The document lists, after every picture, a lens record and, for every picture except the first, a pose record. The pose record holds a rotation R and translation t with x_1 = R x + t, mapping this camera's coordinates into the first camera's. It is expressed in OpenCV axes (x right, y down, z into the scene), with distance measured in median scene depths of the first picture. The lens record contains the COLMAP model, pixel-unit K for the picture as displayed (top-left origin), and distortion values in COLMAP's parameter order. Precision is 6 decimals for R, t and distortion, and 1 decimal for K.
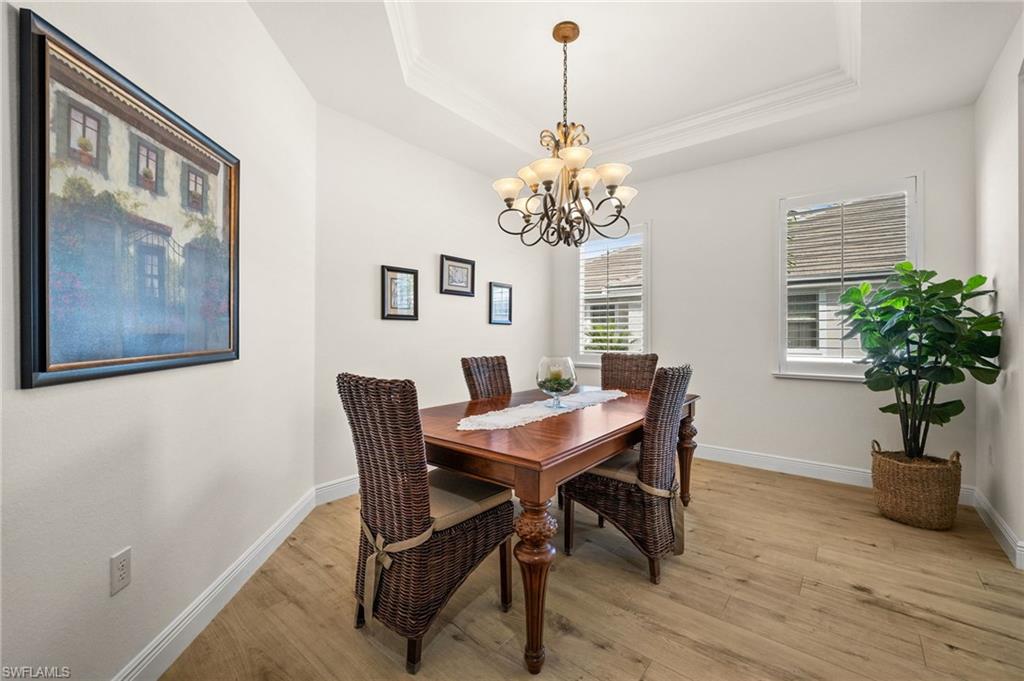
lens RADIAL K [[407.4, 0, 512.0], [0, 407.4, 340.5], [0, 0, 1]] dist [0.002042, 0.000491]
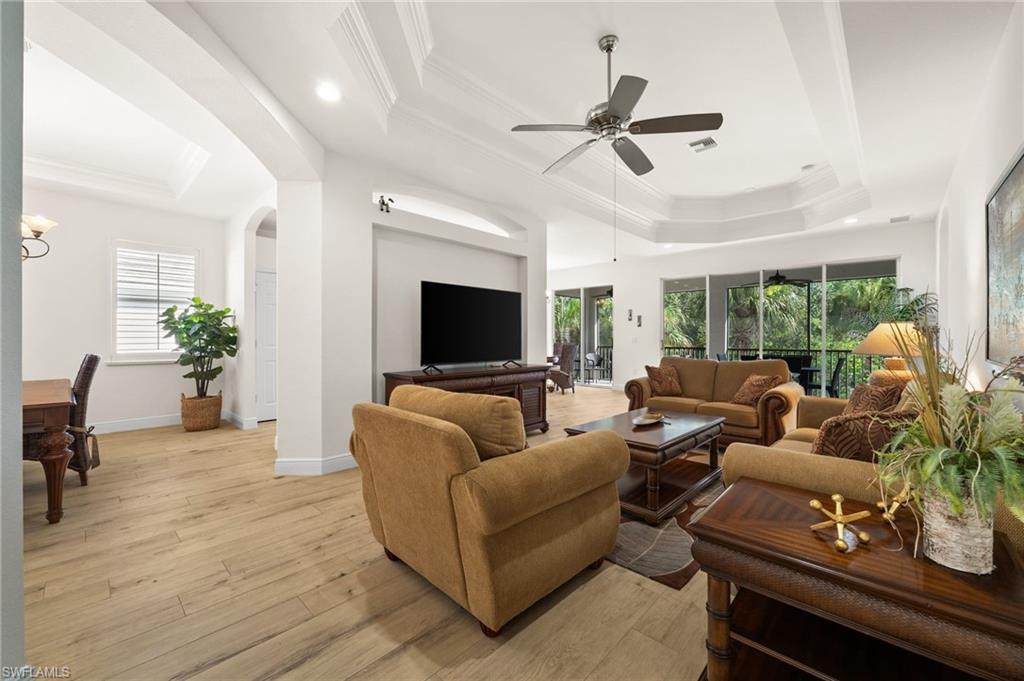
lens RADIAL K [[407.4, 0, 512.0], [0, 407.4, 340.5], [0, 0, 1]] dist [0.002042, 0.000491]
pose [[0.067938, -0.008111, 0.997657, -0.885728], [0.005506, 0.999955, 0.007755, 0.004915], [-0.997674, 0.004967, 0.067980, -0.630056]]
